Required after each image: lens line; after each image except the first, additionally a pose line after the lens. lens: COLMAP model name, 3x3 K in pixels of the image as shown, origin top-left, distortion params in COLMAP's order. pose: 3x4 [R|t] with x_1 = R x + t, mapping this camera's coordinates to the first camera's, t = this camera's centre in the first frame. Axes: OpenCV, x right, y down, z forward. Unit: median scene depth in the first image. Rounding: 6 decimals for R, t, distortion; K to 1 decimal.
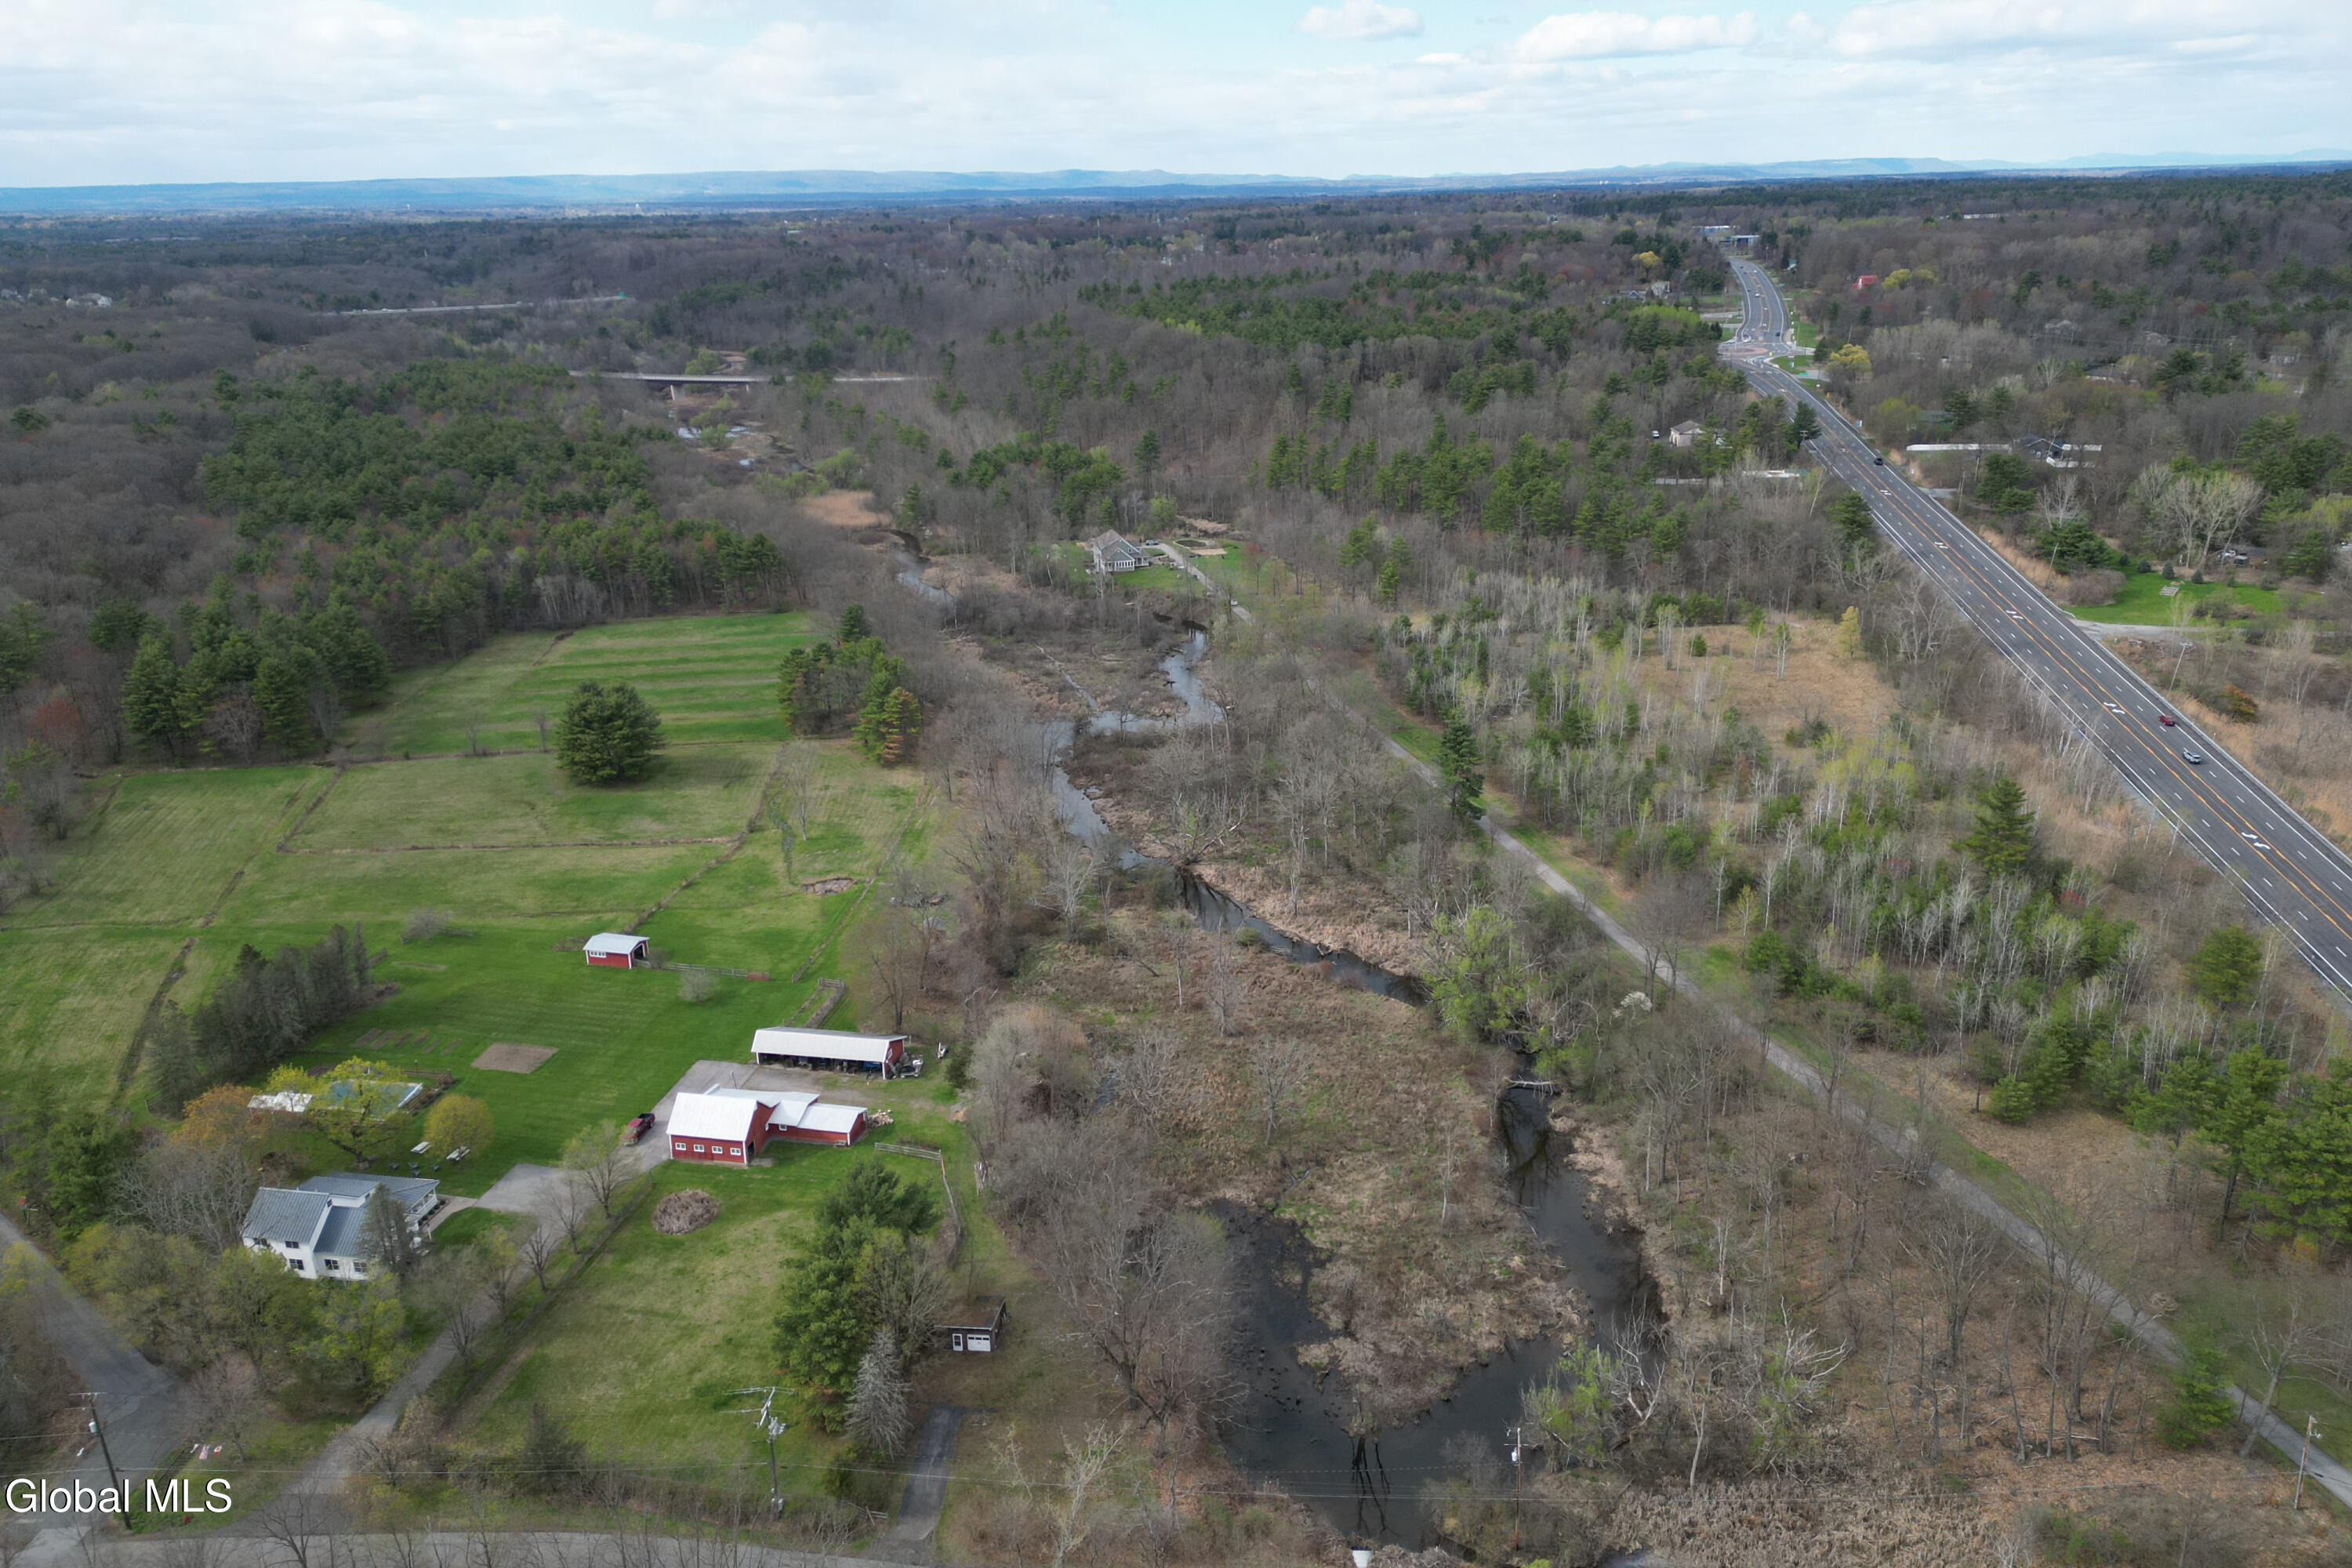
lens RADIAL K [[1633.7, 0, 1176.0], [0, 1633.7, 784.0], [0, 0, 1]] dist [0.076886, -0.076604]
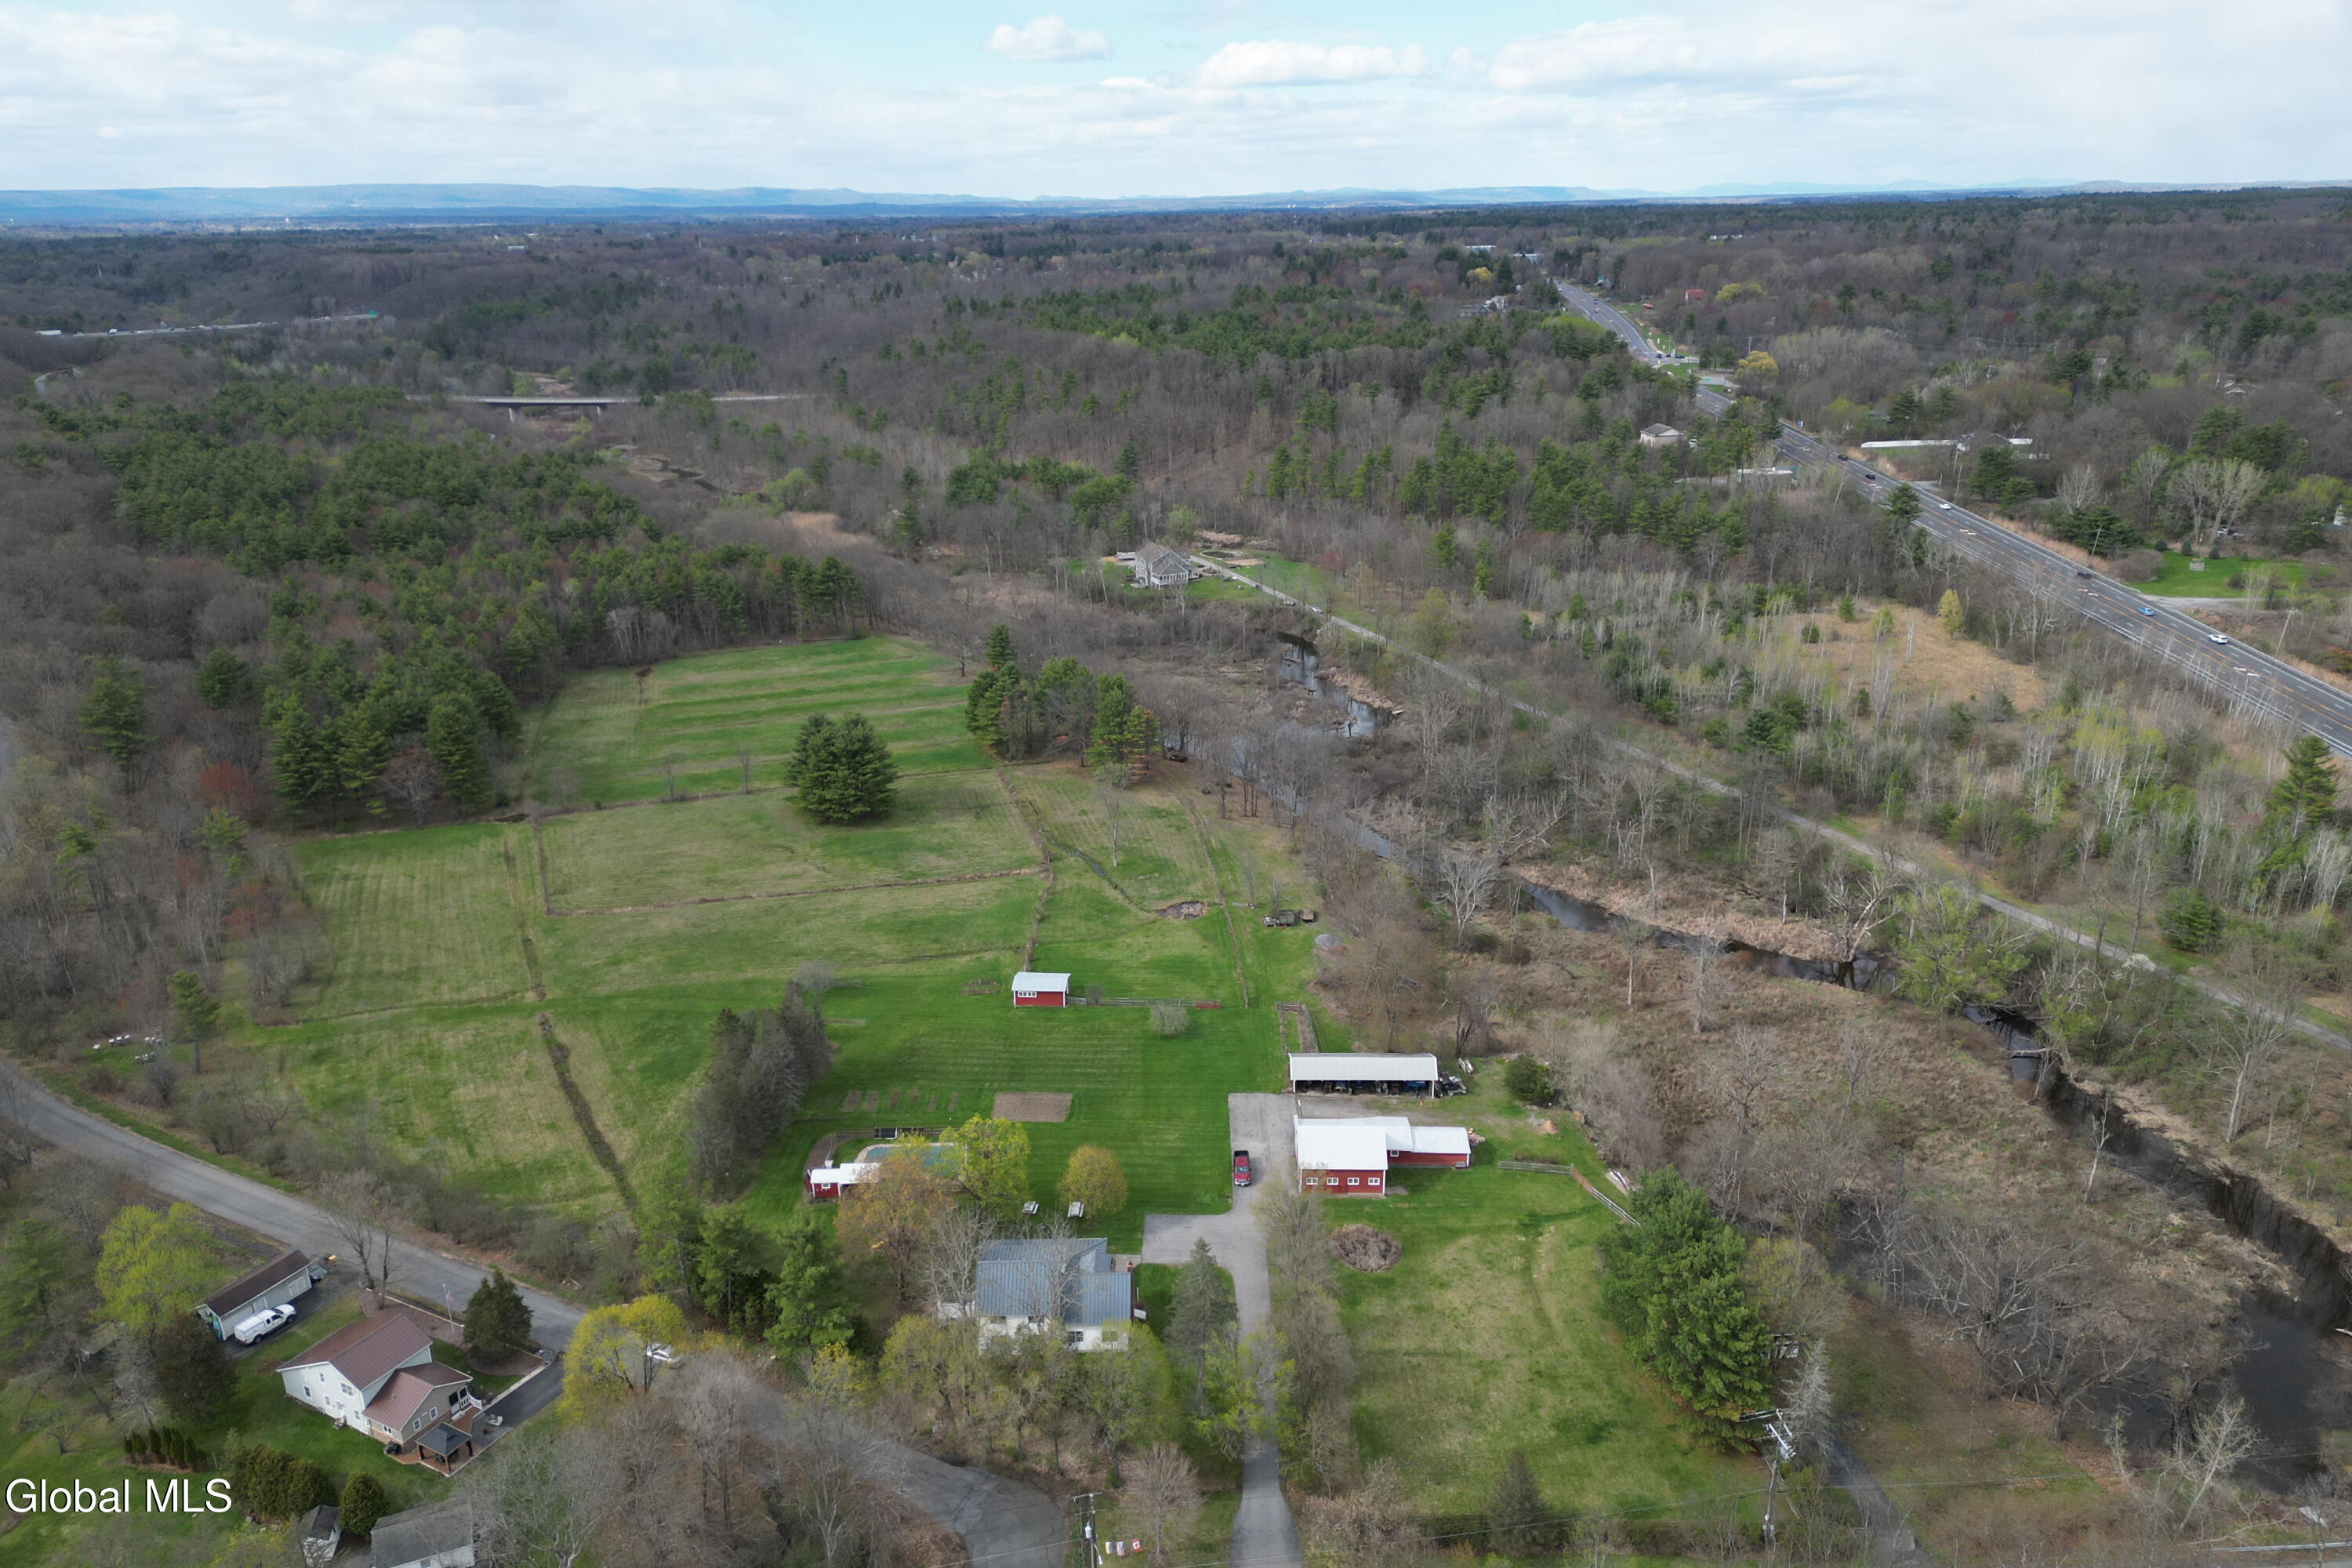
lens RADIAL K [[1645.0, 0, 1176.0], [0, 1645.0, 784.0], [0, 0, 1]] dist [0.081757, -0.086614]
pose [[0.983432, -0.054427, 0.172913, -0.220025], [0.056743, 0.998353, -0.008473, -0.002121], [-0.172167, 0.018144, 0.984901, 0.029559]]
